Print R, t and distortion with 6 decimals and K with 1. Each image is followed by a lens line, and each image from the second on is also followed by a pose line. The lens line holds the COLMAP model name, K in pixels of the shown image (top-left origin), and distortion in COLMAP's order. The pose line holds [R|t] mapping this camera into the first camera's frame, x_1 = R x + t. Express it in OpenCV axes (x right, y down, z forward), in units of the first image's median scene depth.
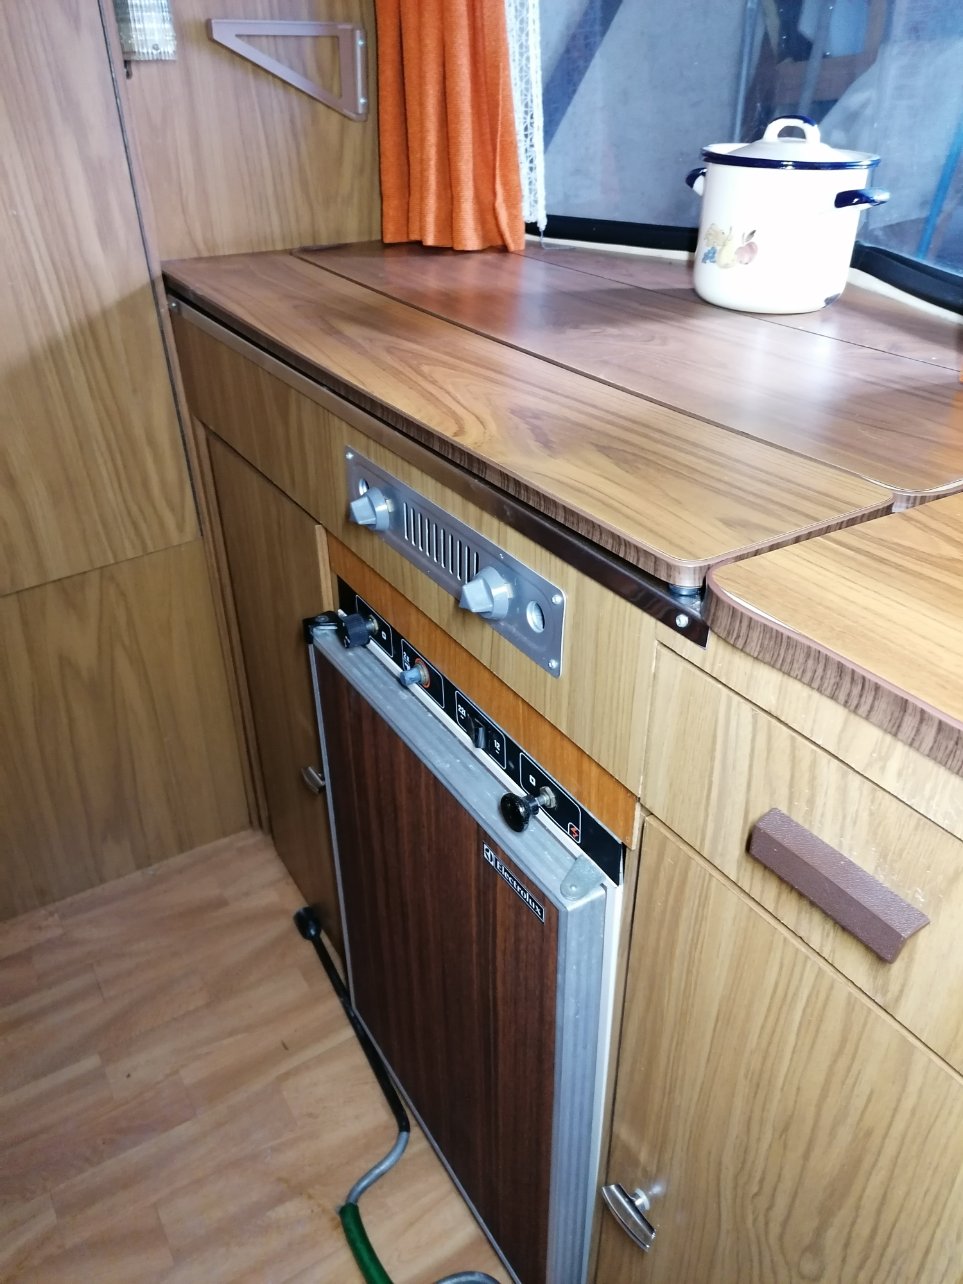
lens RADIAL K [[958.7, 0, 481.5], [0, 958.7, 642.0], [0, 0, 1]] dist [0.107234, -0.131022]
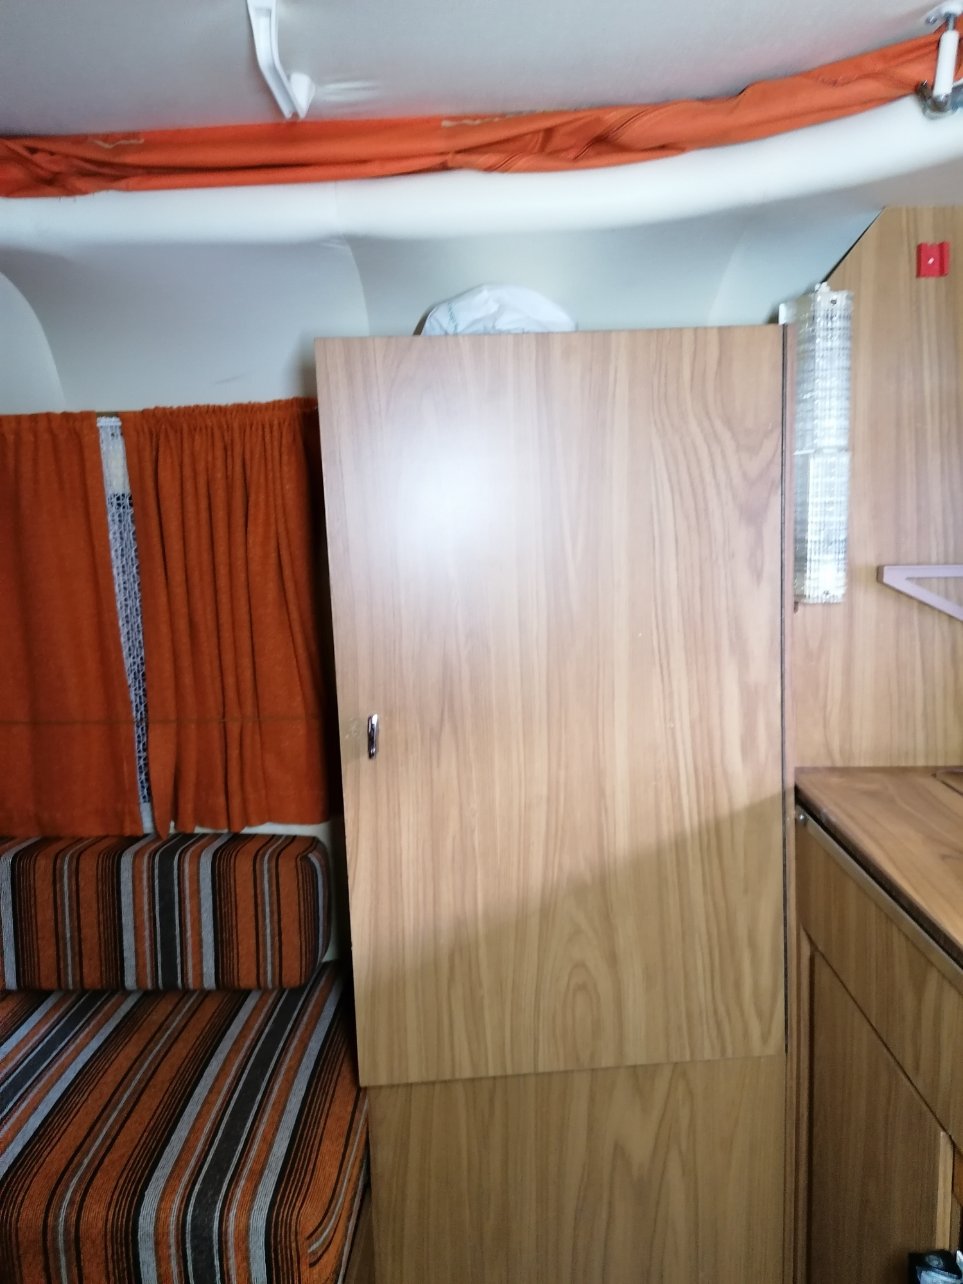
lens RADIAL K [[958.7, 0, 481.5], [0, 958.7, 642.0], [0, 0, 1]] dist [0.107234, -0.131022]
pose [[0.832127, 0.055735, -0.551777, -0.048790], [-0.268233, 0.911270, -0.312470, -0.107568], [0.485402, 0.408020, 0.773243, 0.002879]]
